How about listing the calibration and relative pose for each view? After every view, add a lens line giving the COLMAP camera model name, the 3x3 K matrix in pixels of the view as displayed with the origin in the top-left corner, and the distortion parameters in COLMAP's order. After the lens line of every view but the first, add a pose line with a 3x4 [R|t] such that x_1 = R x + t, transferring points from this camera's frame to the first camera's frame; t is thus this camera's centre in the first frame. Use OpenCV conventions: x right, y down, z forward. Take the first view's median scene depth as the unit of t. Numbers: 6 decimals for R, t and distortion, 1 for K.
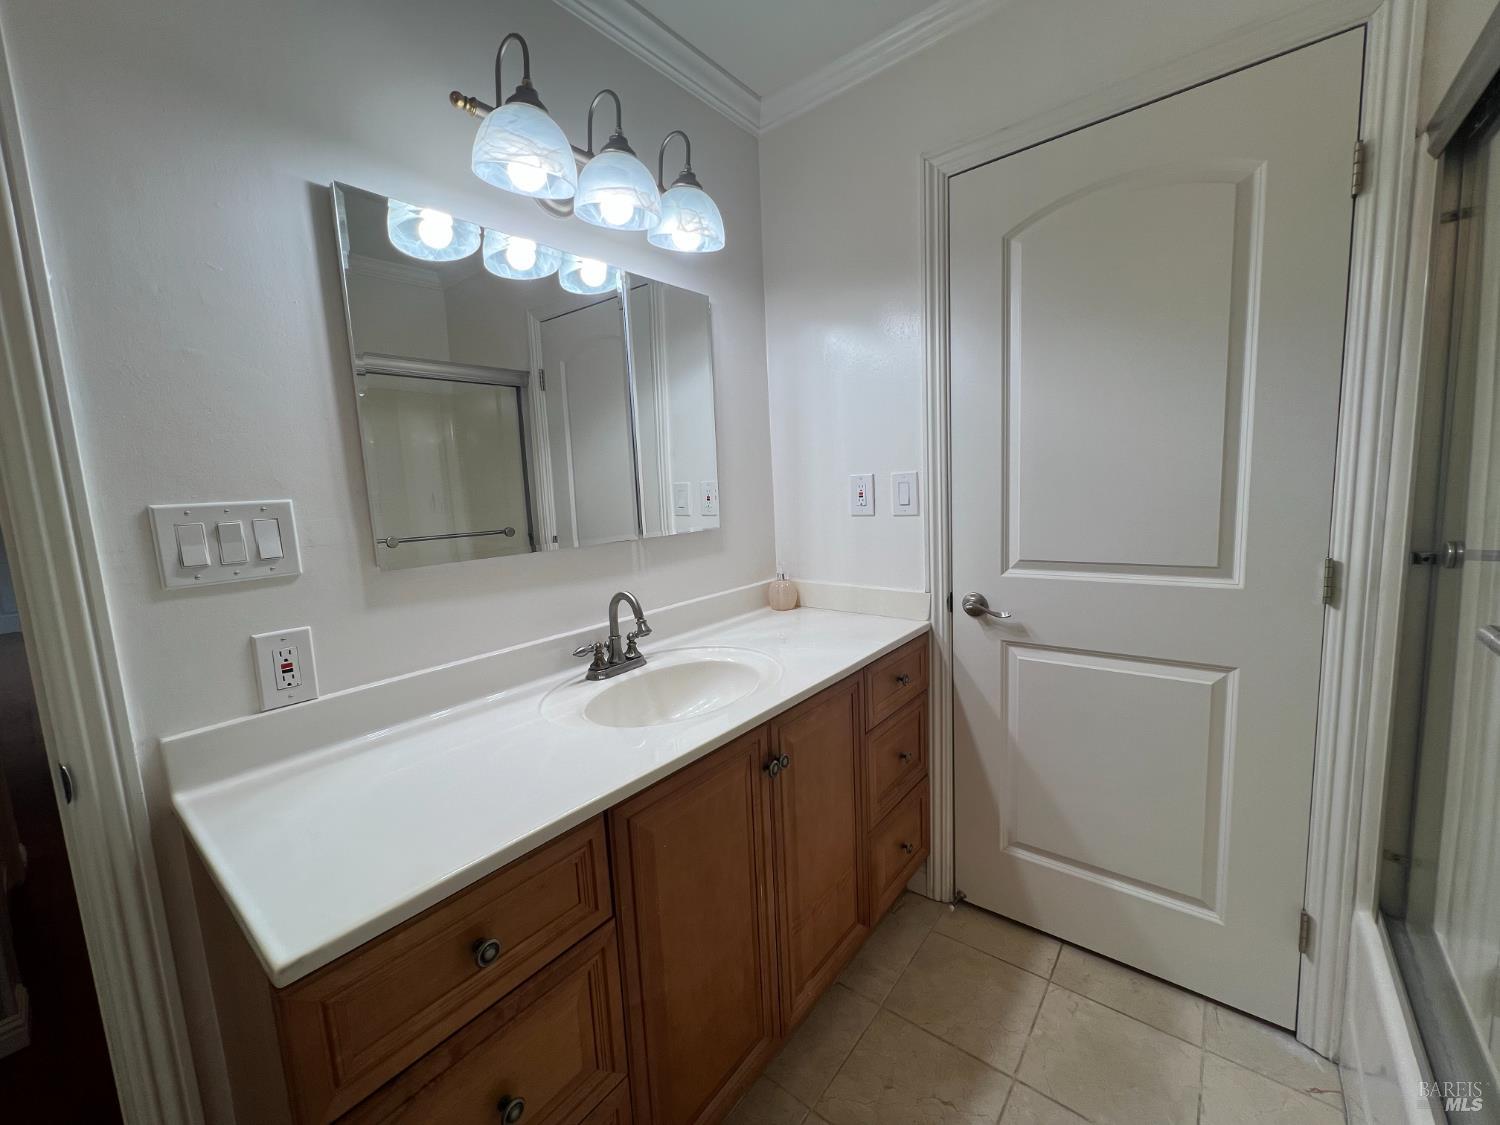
lens RADIAL K [[603.3, 0, 746.5], [0, 603.3, 555.6], [0, 0, 1]] dist [-0.000936, -0.000086]
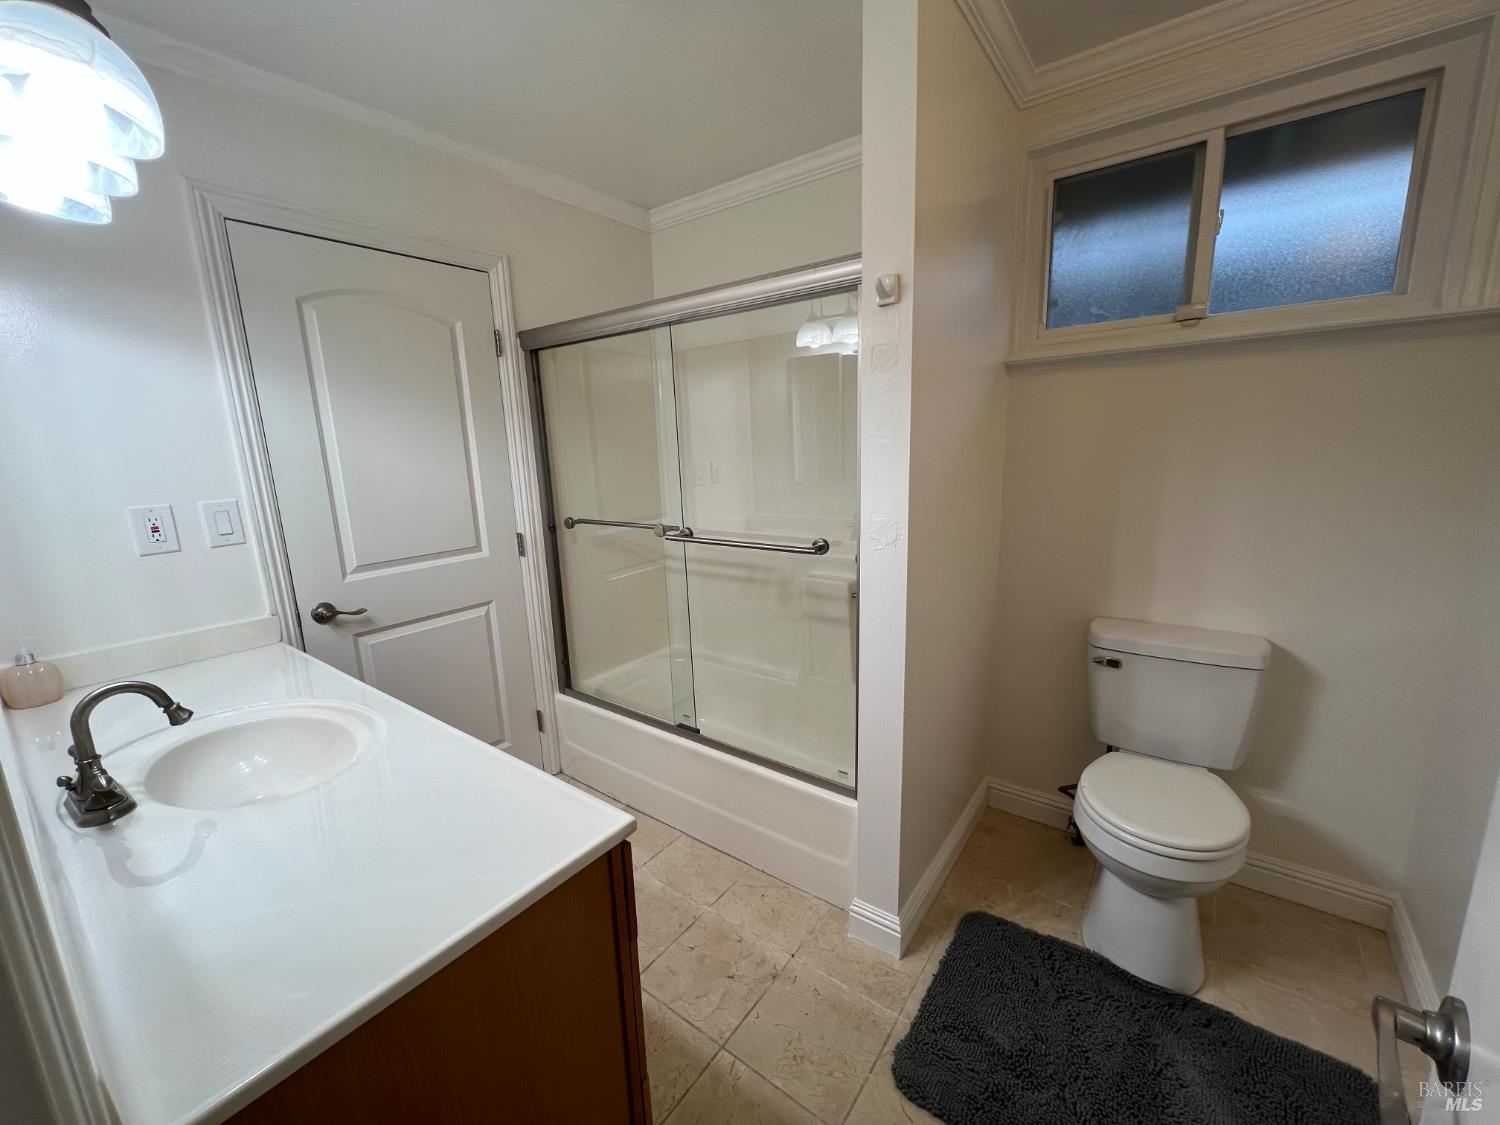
lens RADIAL K [[603.3, 0, 745.7], [0, 603.3, 565.6], [0, 0, 1]] dist [-0.000936, -0.000086]
pose [[-0.040603, -0.145382, 0.988542, -0.863215], [0.157300, 0.976091, 0.150012, -0.057853], [-0.986716, 0.161589, -0.016763, 0.238934]]
